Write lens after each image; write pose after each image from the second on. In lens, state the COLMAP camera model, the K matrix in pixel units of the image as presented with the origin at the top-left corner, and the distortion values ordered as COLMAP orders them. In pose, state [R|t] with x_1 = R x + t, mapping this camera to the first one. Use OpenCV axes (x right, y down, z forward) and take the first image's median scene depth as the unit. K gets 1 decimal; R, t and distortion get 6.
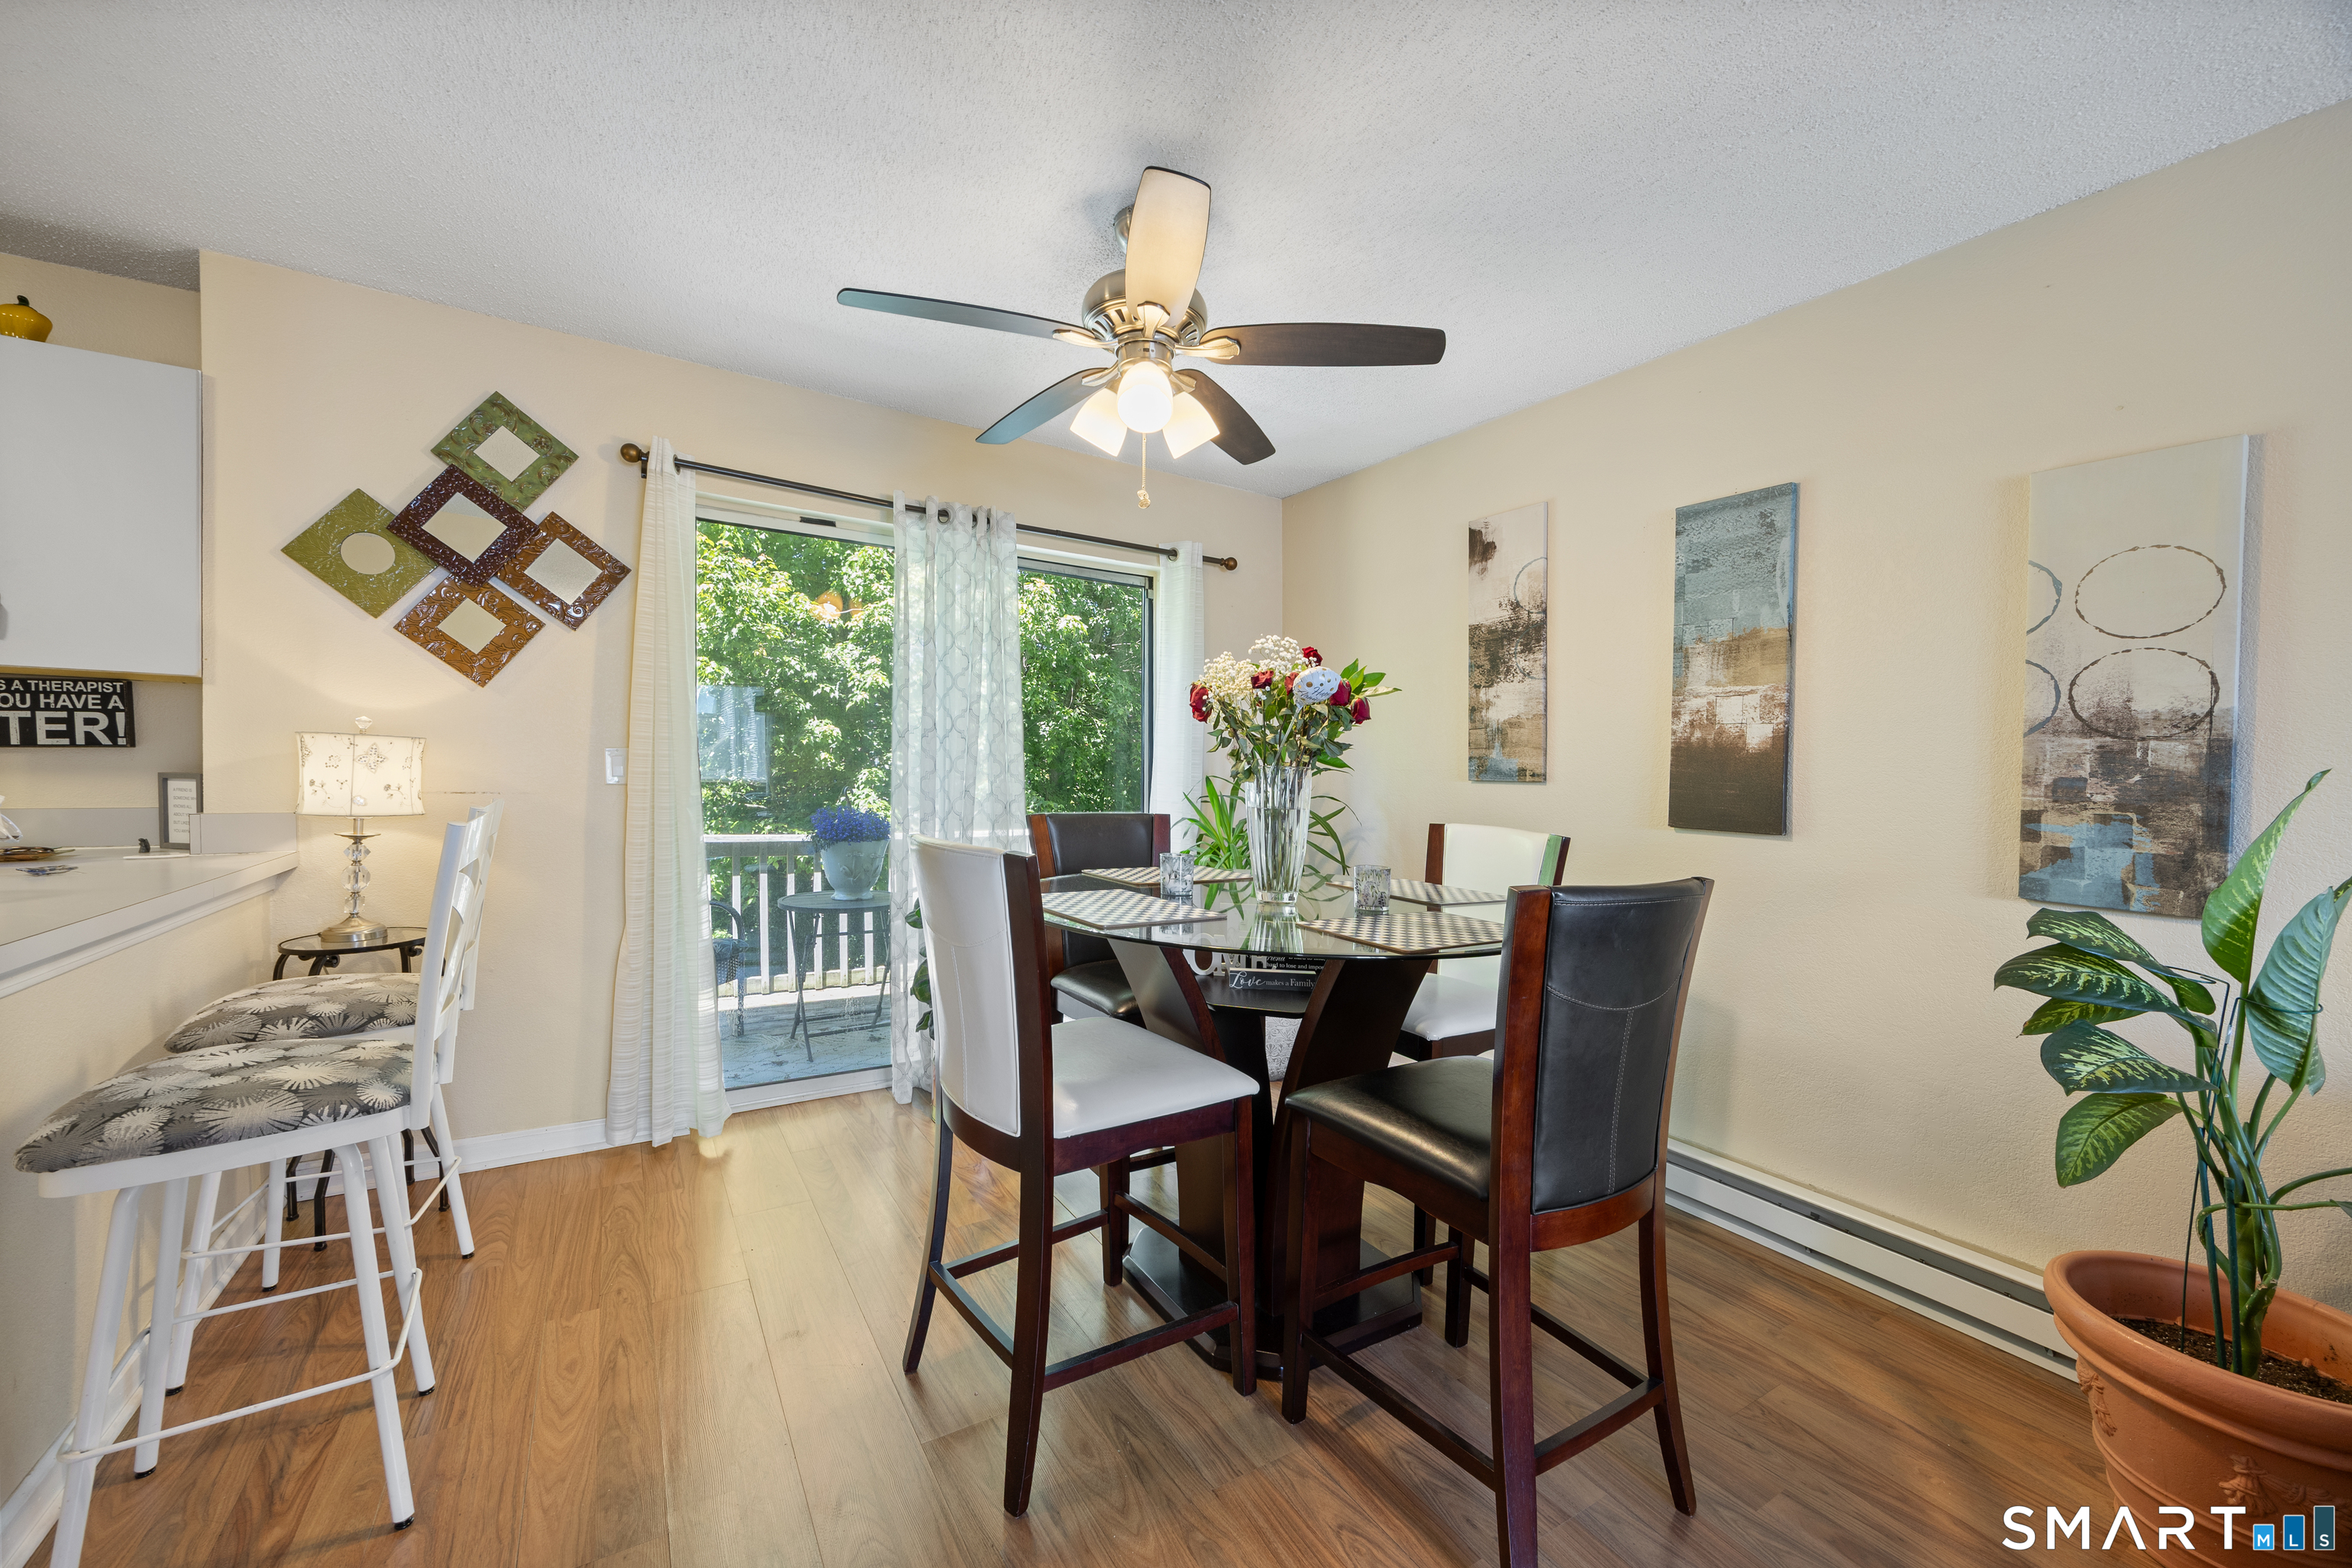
lens RADIAL K [[917.7, 0, 1163.8], [0, 917.7, 767.0], [0, 0, 1]] dist [0.001893, 0.000344]
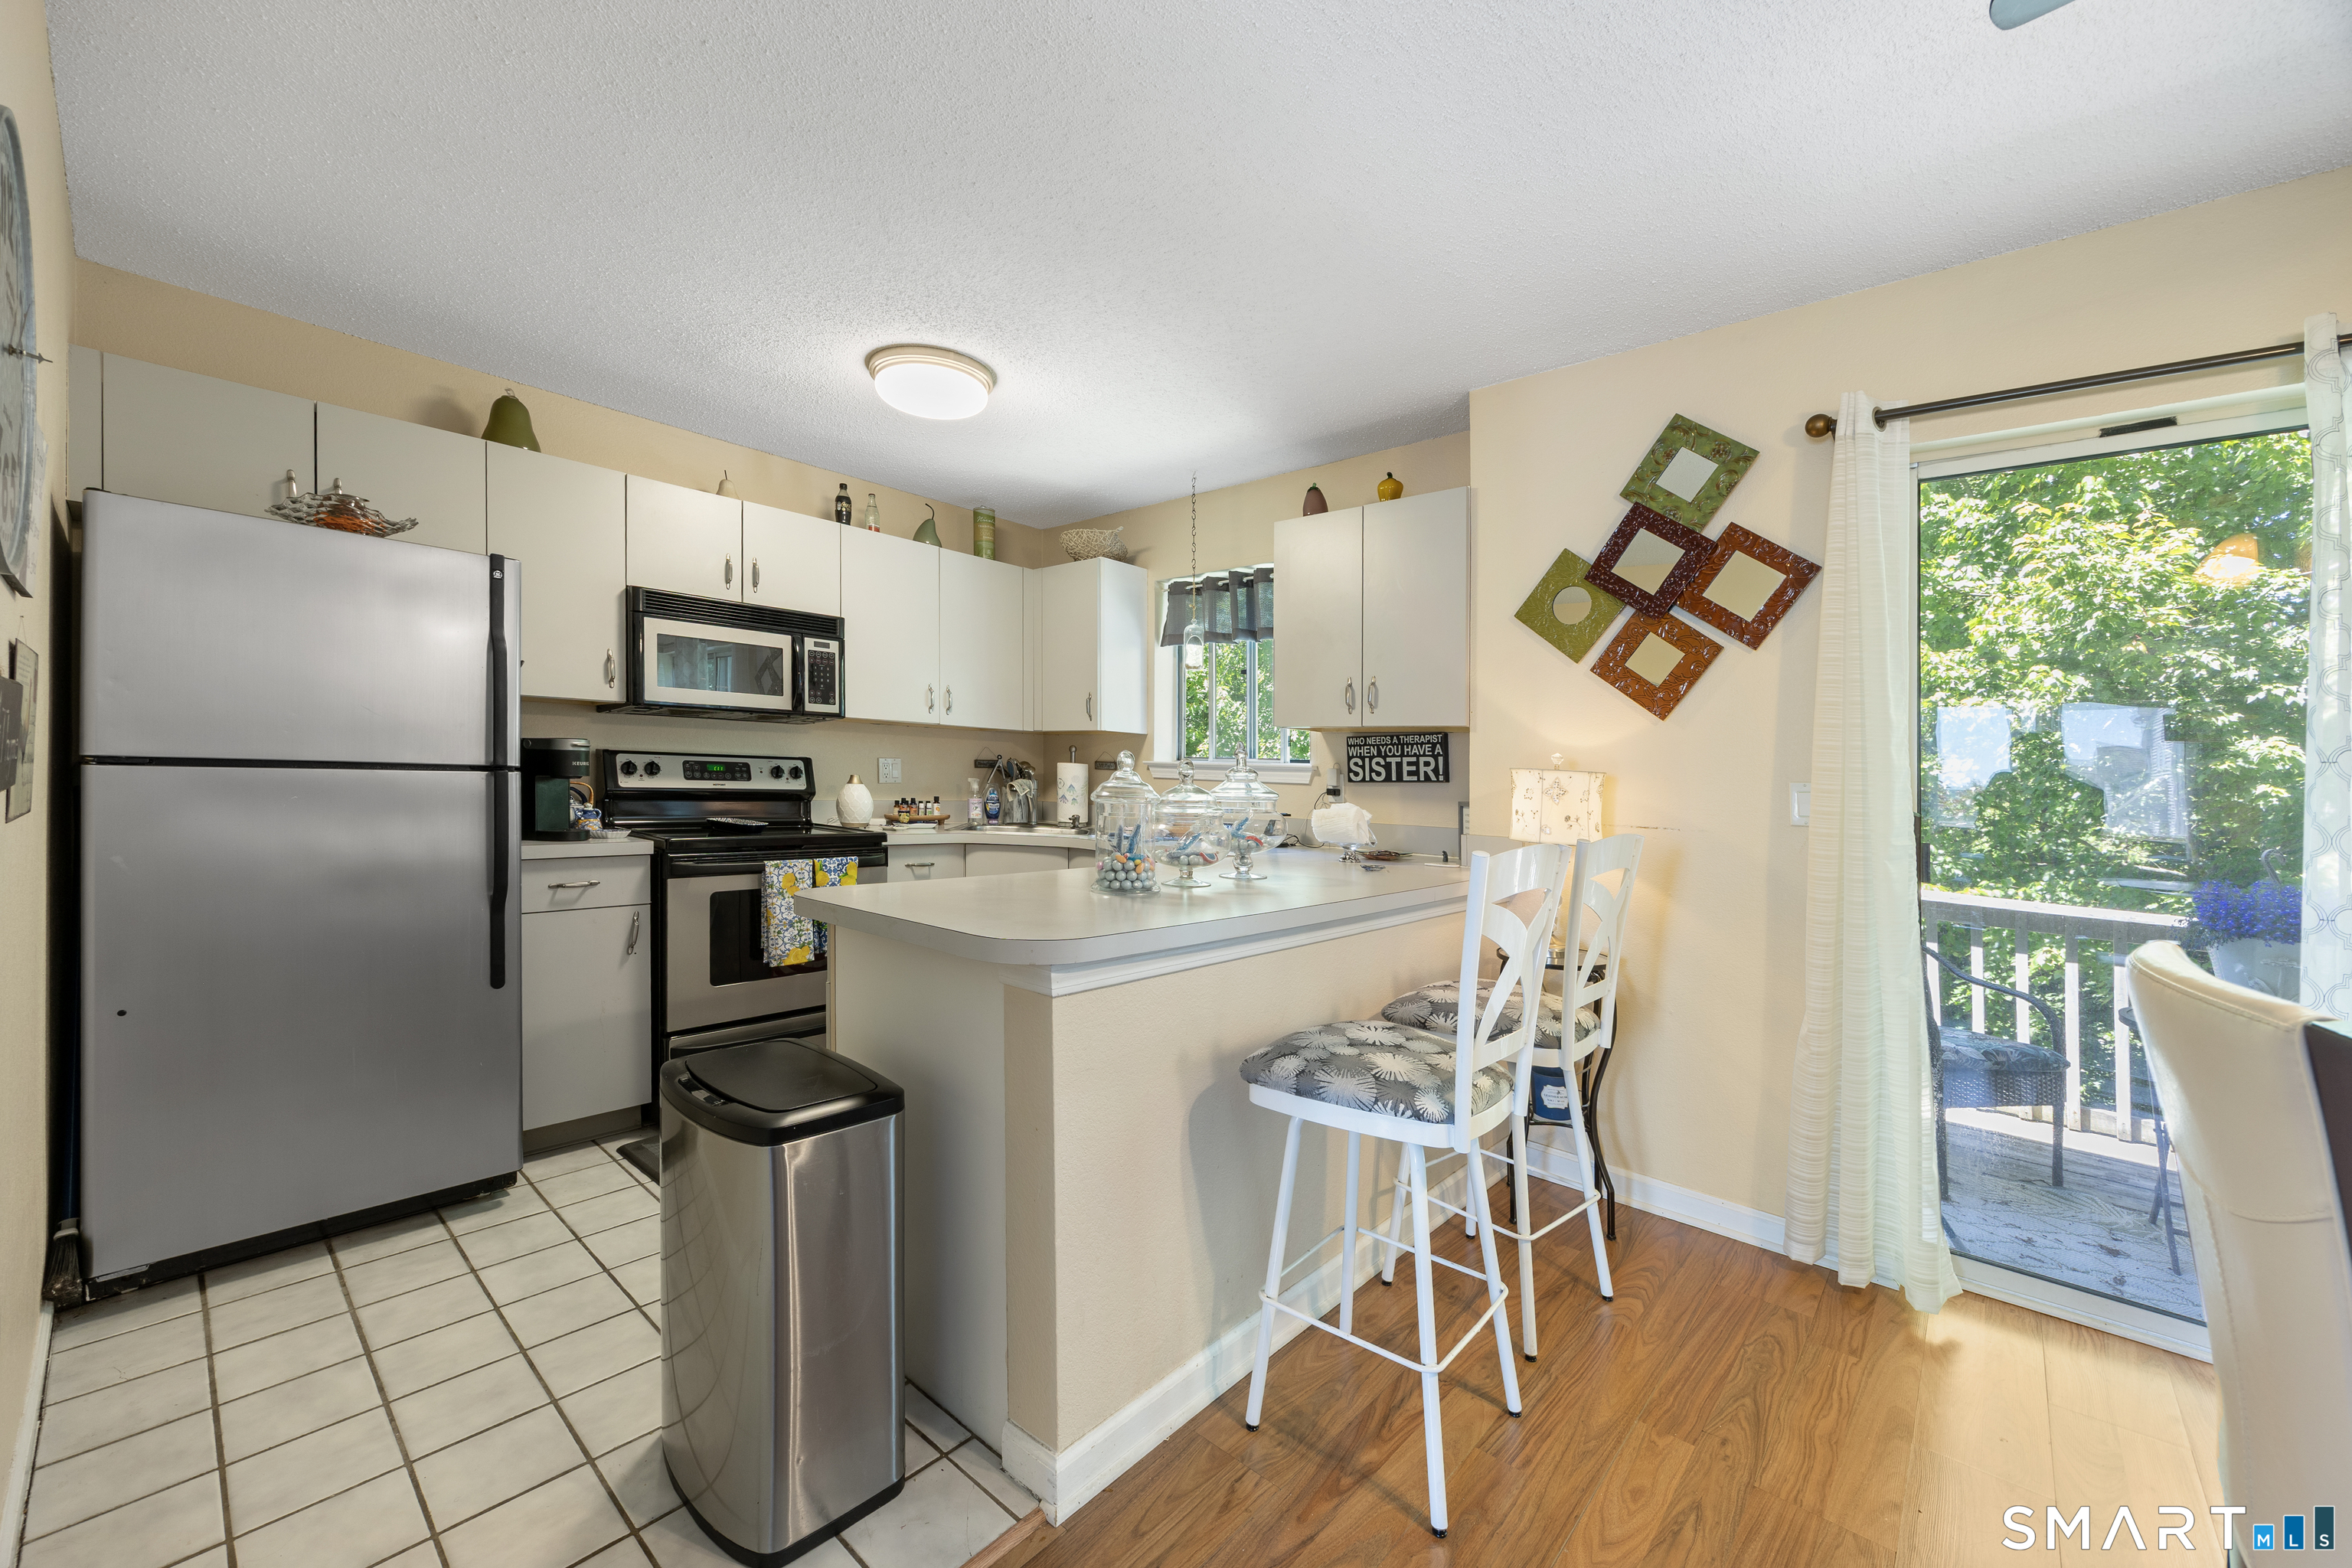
lens RADIAL K [[917.7, 0, 1179.8], [0, 917.7, 779.5], [0, 0, 1]] dist [0.001893, 0.000344]
pose [[0.297029, -0.005803, -0.954851, 0.042247], [-0.022079, 0.999672, -0.012944, 0.000640], [0.954613, 0.024927, 0.296804, 0.231983]]
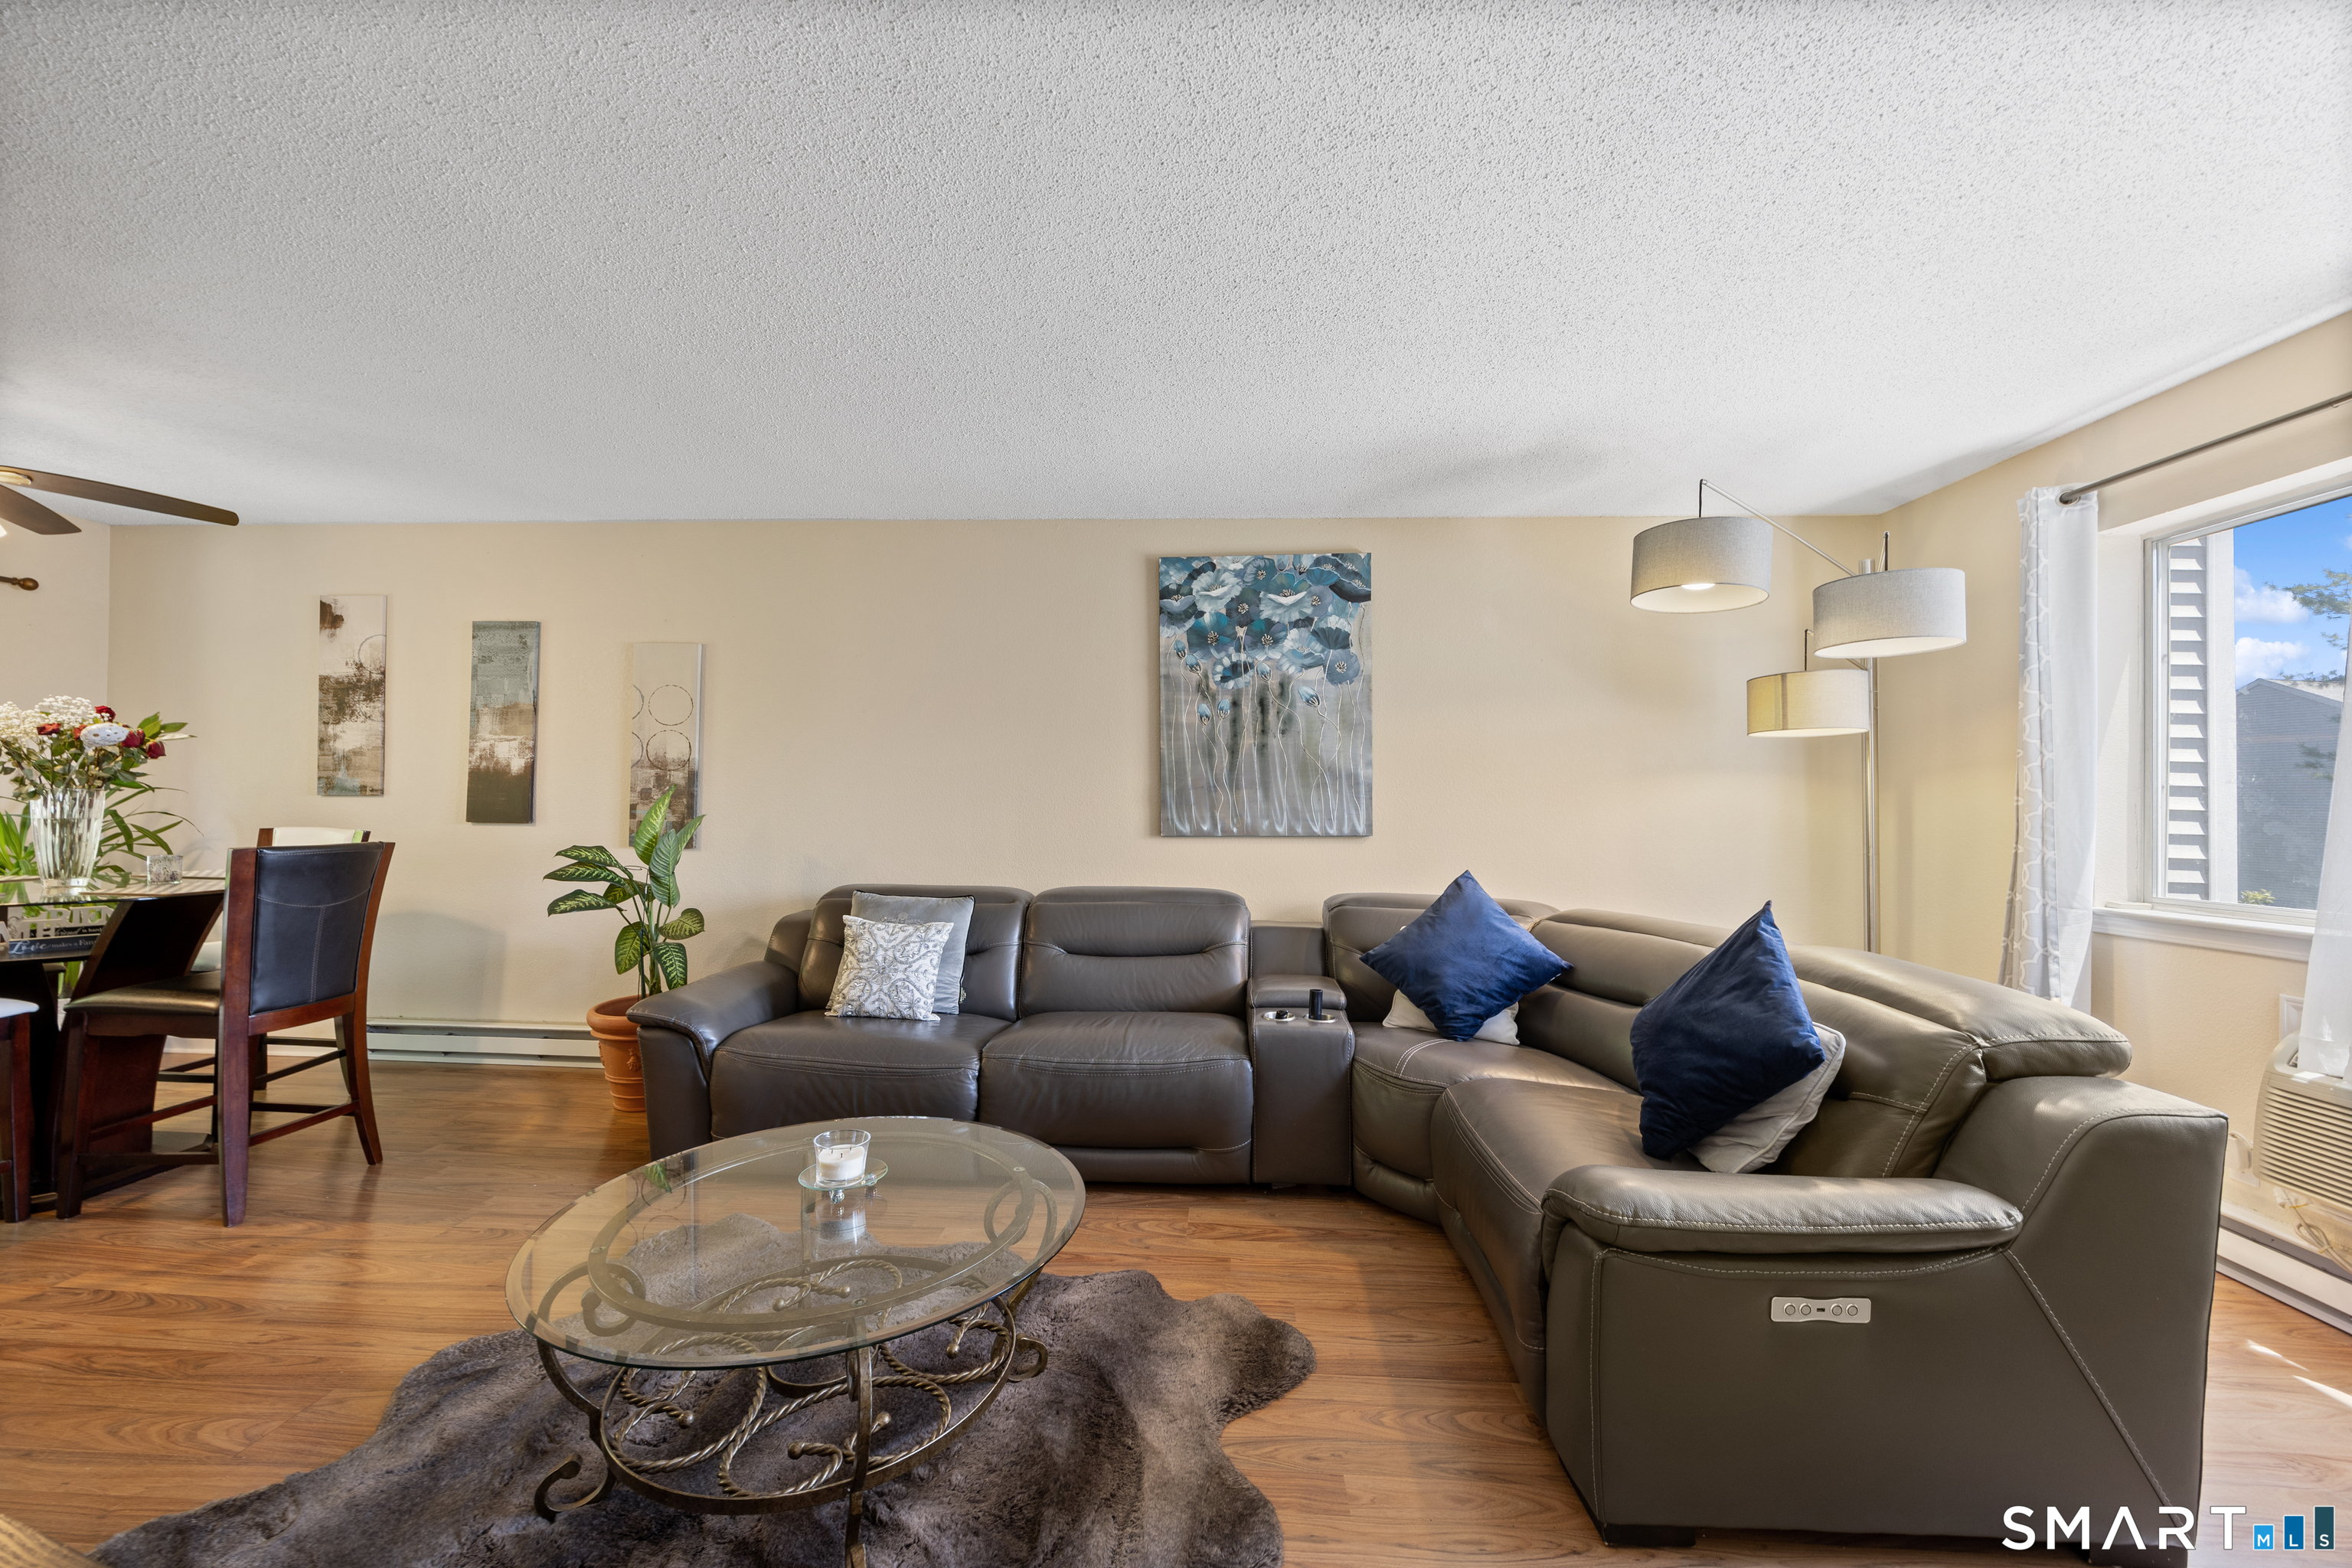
lens RADIAL K [[917.7, 0, 1174.6], [0, 917.7, 755.9], [0, 0, 1]] dist [0.001893, 0.000344]
pose [[0.574538, 0.013708, 0.818363, -0.043770], [0.003798, 0.999804, -0.019413, -0.013215], [-0.818469, 0.014262, 0.574373, -0.928747]]
